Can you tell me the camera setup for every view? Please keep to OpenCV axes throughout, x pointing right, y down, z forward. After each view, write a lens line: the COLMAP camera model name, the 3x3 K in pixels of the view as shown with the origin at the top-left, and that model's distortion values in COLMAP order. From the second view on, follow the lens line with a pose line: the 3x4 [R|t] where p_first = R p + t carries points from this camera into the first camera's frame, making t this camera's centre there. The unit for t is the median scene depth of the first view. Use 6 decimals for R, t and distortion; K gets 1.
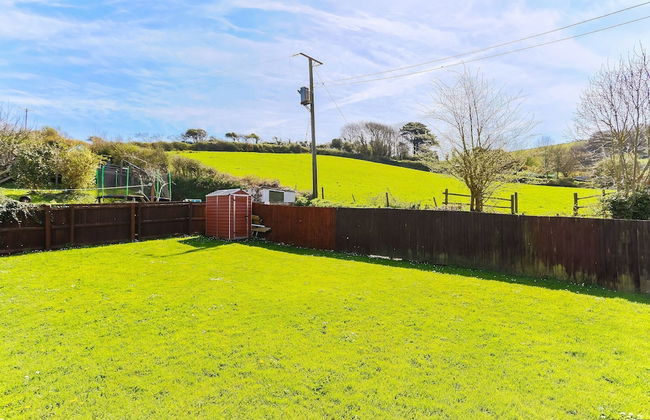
lens RADIAL K [[354.3, 0, 319.3], [0, 354.3, 208.8], [0, 0, 1]] dist [-0.038981, 0.028813]
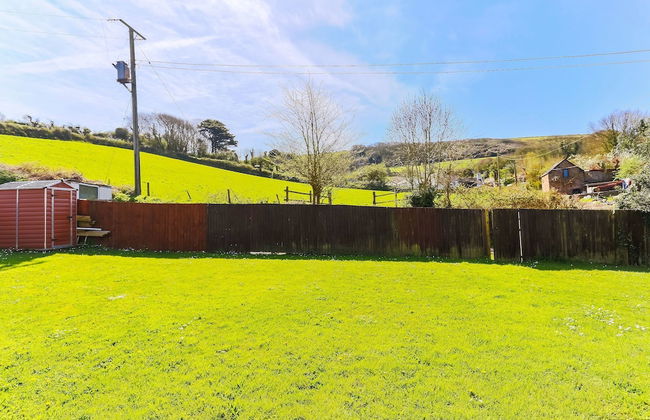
lens RADIAL K [[354.3, 0, 323.9], [0, 354.3, 208.3], [0, 0, 1]] dist [-0.038981, 0.028813]
pose [[0.807933, -0.015527, 0.589069, -0.149576], [0.015999, 0.999862, 0.004411, 0.005416], [-0.589056, 0.005860, 0.808071, 0.052832]]
